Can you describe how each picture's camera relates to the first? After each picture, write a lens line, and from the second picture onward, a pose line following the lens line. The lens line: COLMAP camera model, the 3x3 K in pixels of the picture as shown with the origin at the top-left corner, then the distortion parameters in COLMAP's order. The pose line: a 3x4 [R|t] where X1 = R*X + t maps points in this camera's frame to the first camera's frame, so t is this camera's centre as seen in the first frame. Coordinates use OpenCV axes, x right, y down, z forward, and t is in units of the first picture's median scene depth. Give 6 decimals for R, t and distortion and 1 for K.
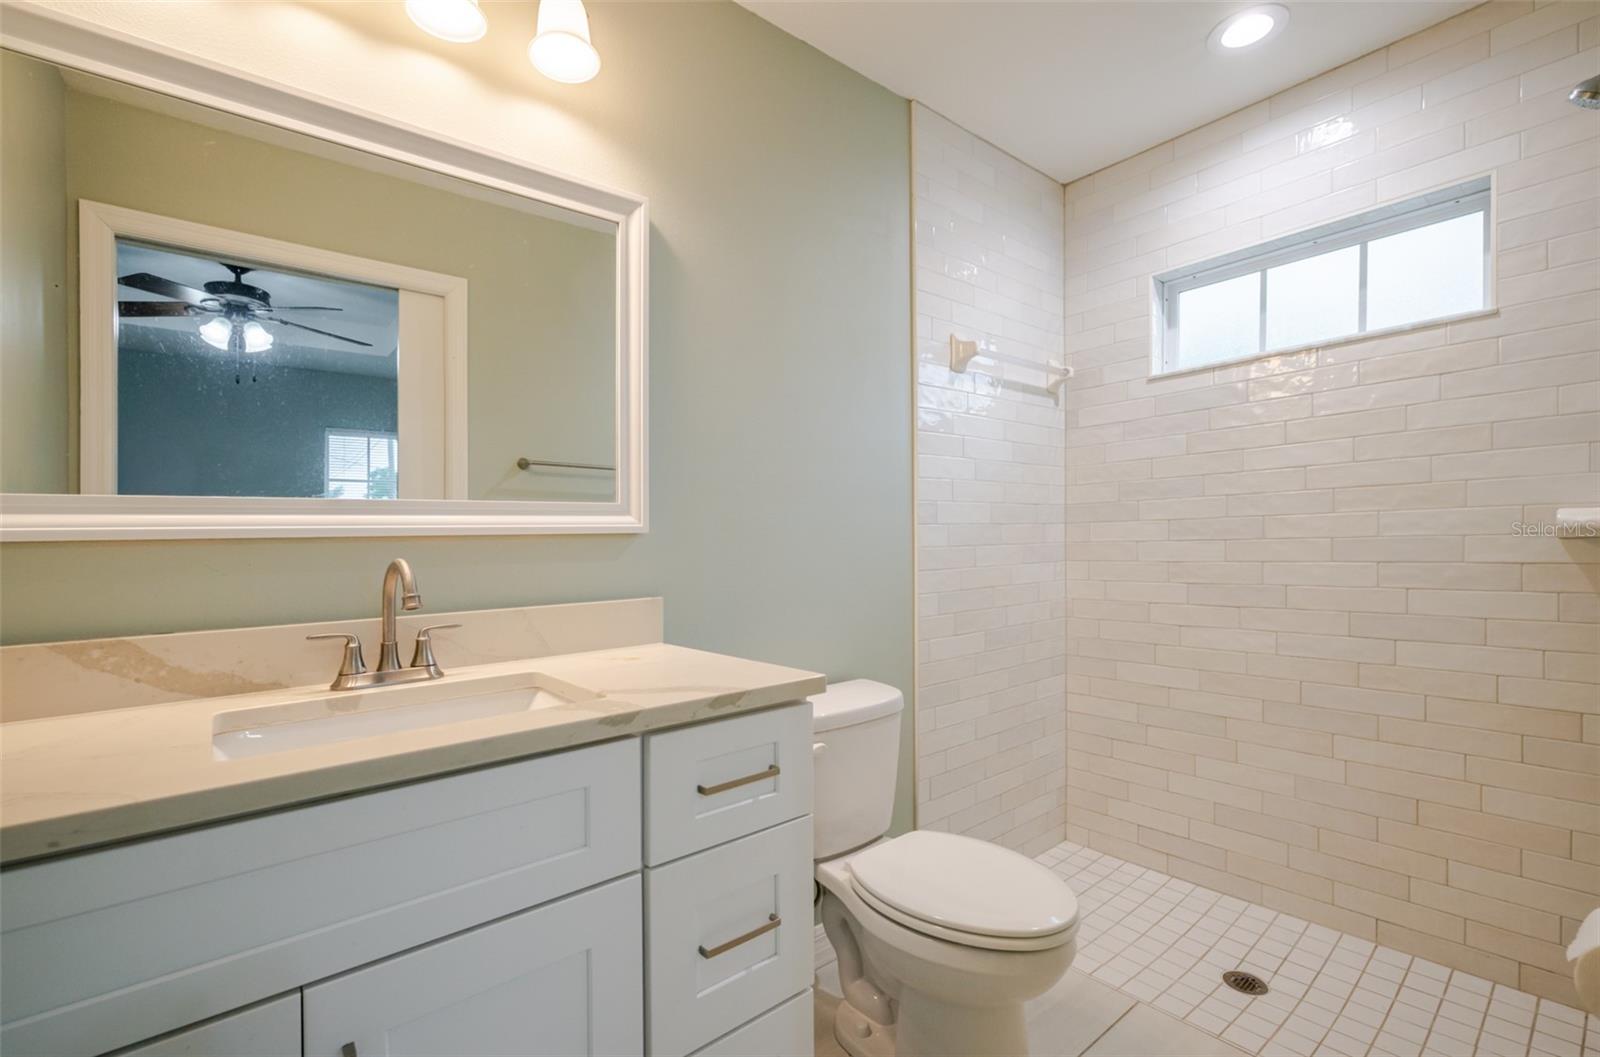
lens RADIAL K [[691.1, 0, 797.8], [0, 691.1, 540.4], [0, 0, 1]] dist [-0.002395, 0.000542]
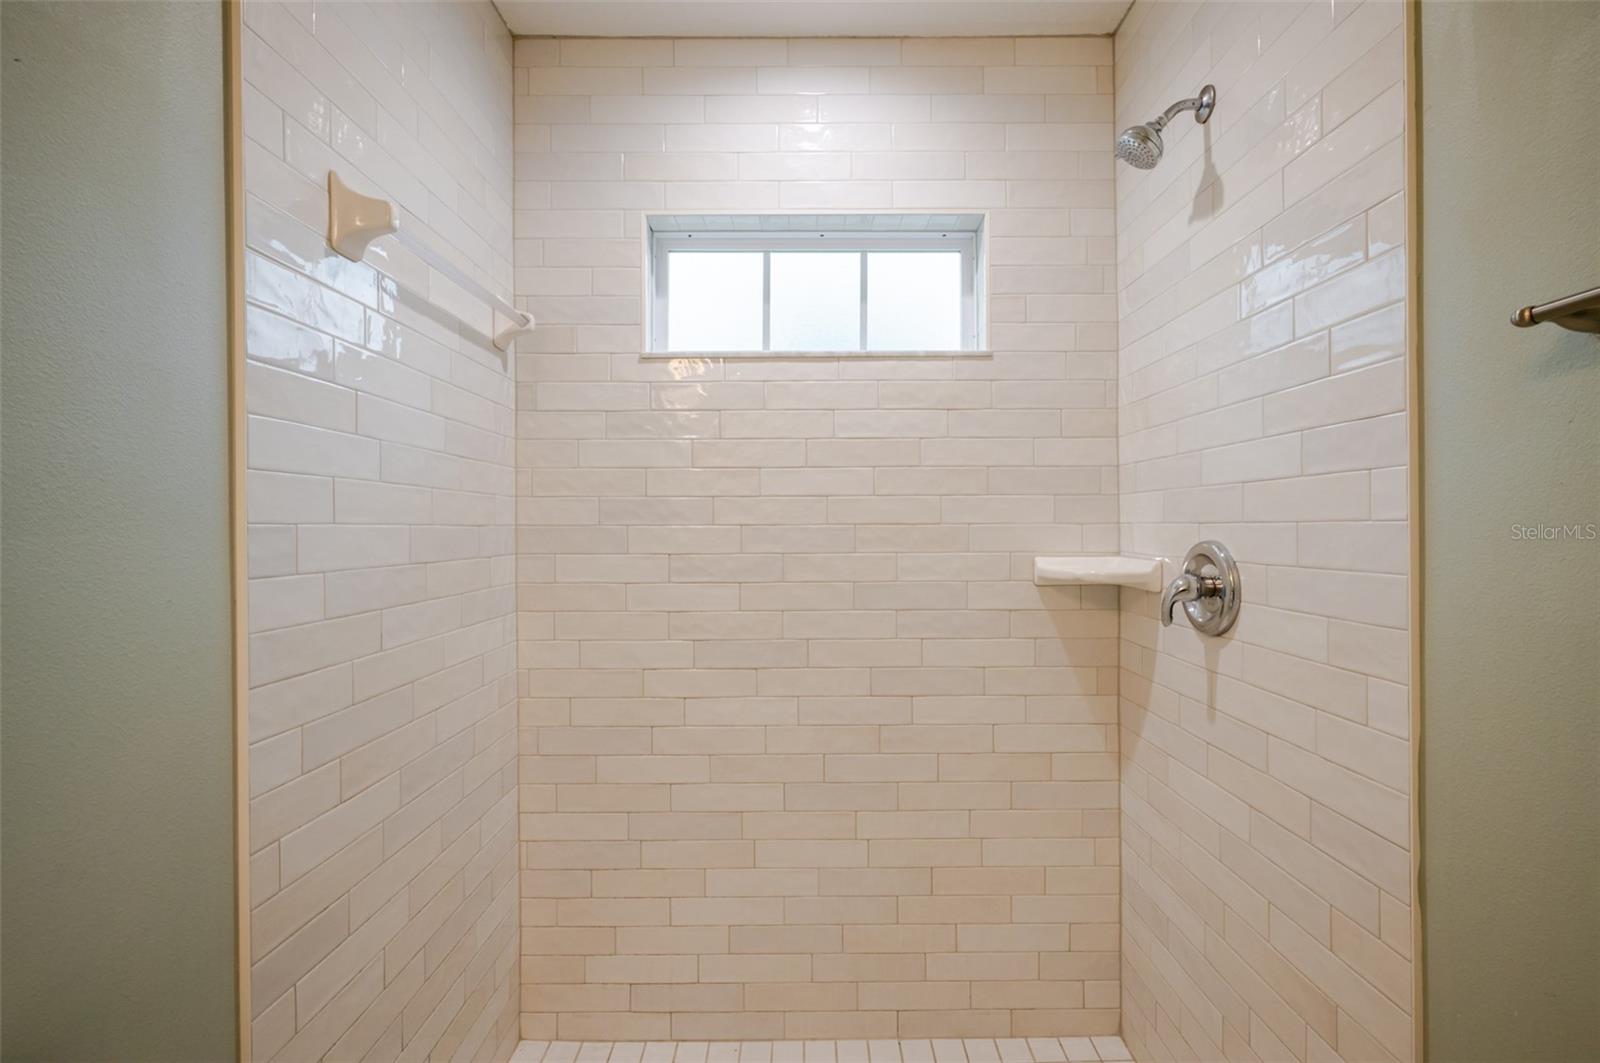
lens RADIAL K [[691.1, 0, 797.8], [0, 691.1, 543.4], [0, 0, 1]] dist [-0.002395, 0.000542]
pose [[0.627728, -0.001999, 0.778430, 0.052784], [-0.012250, 0.999848, 0.012446, -0.053181], [-0.778337, -0.017348, 0.627608, 0.446073]]
